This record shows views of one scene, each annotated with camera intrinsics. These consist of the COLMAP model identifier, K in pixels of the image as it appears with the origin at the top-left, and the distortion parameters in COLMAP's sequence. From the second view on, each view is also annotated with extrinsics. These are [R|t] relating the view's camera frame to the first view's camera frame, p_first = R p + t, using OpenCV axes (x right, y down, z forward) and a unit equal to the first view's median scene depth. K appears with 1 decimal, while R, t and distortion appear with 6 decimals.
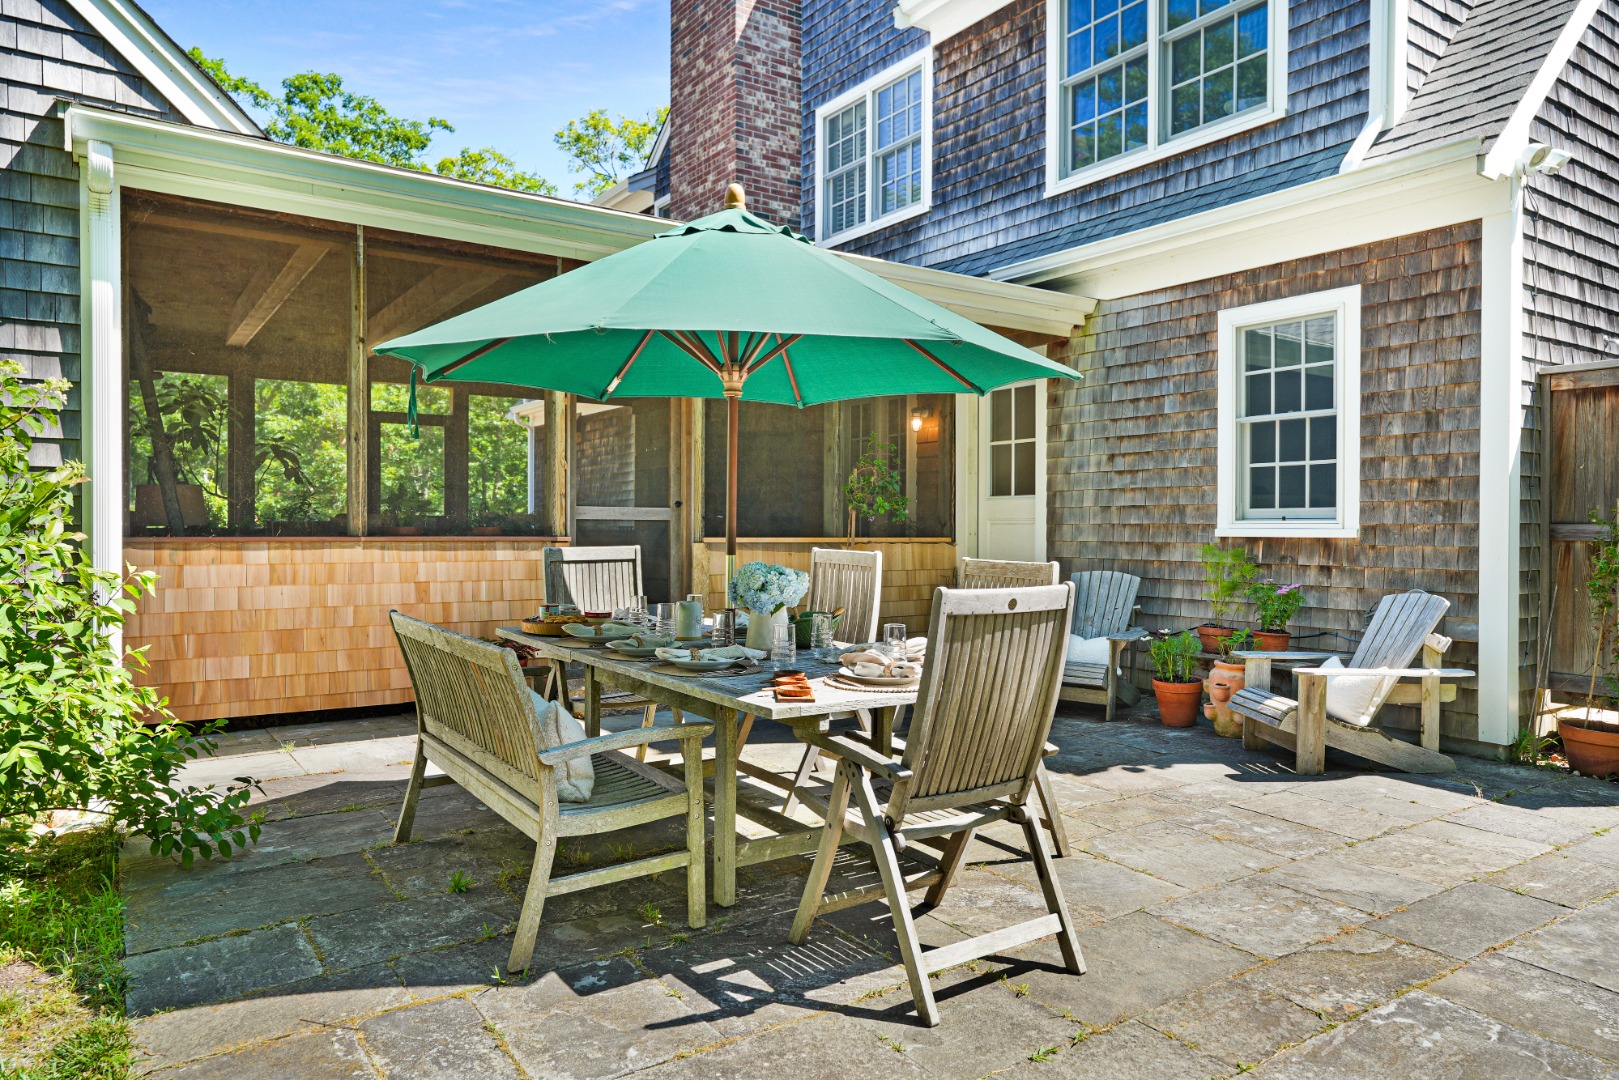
lens RADIAL K [[1037.1, 0, 804.4], [0, 1037.1, 543.5], [0, 0, 1]] dist [-0.021470, 0.014581]
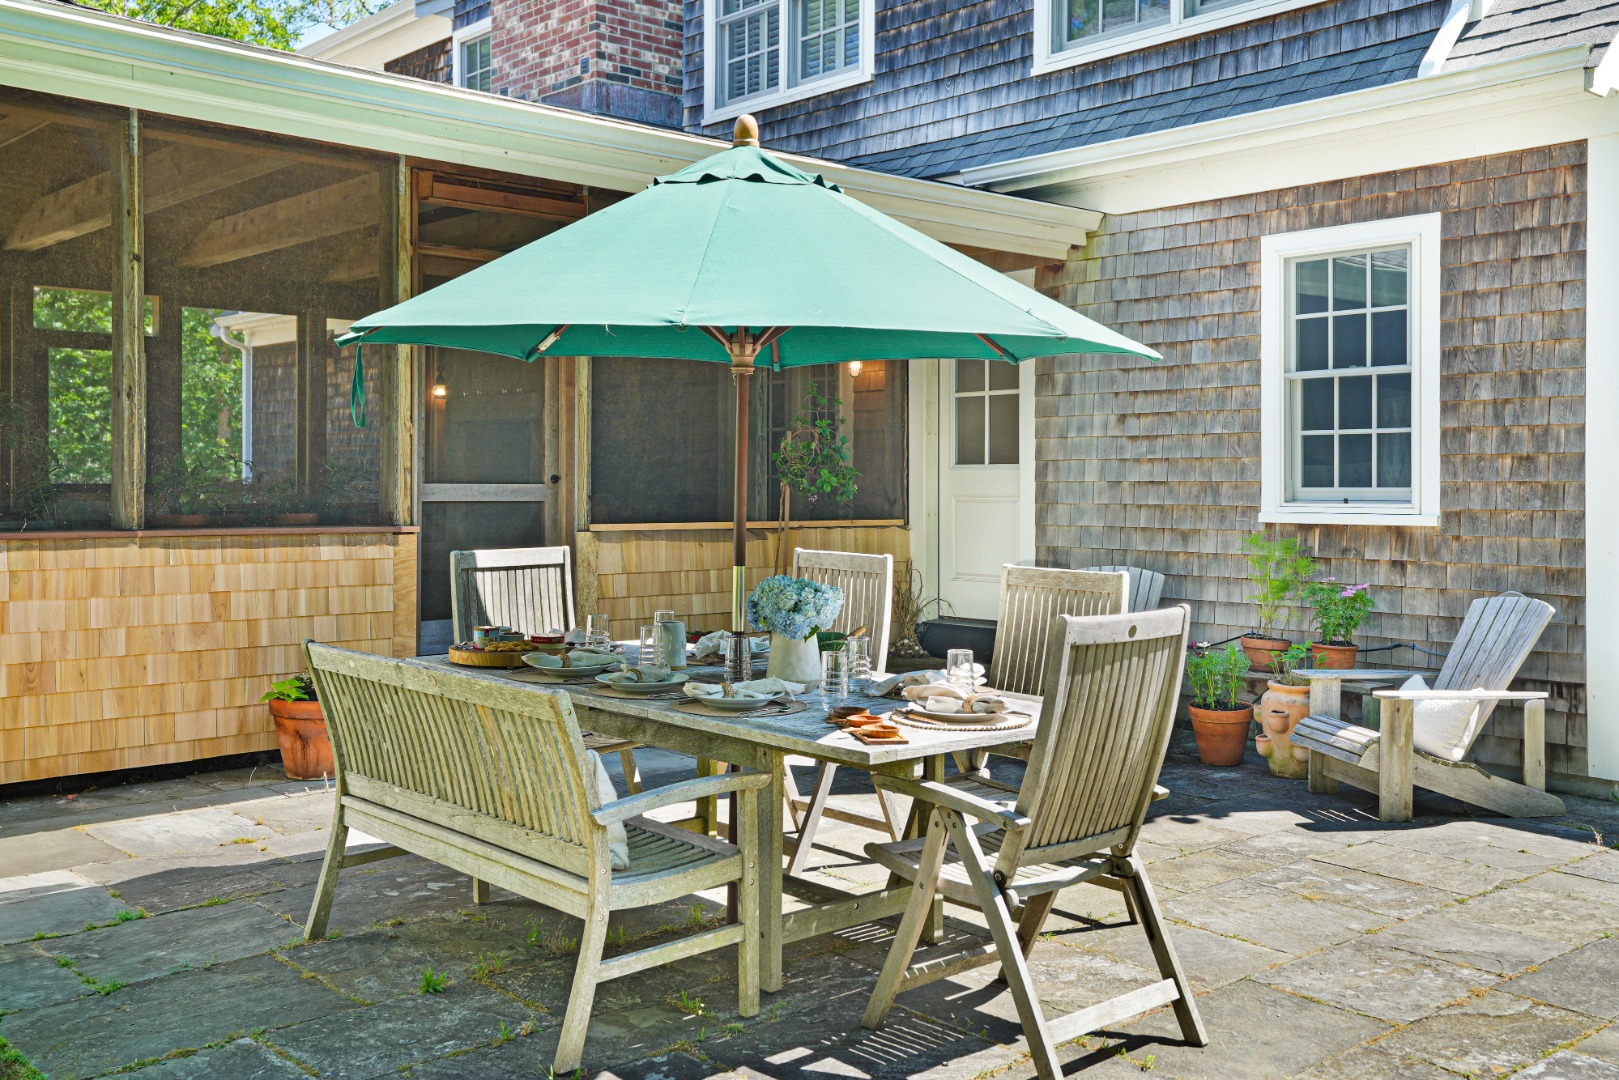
lens RADIAL K [[1529.9, 0, 791.8], [0, 1529.9, 487.1], [0, 0, 1]] dist [0.046864, 0.000000]
pose [[0.991965, -0.001758, 0.126499, -0.125773], [0.003337, 0.999919, -0.012272, -0.024836], [-0.126467, 0.012595, 0.991891, -0.141147]]
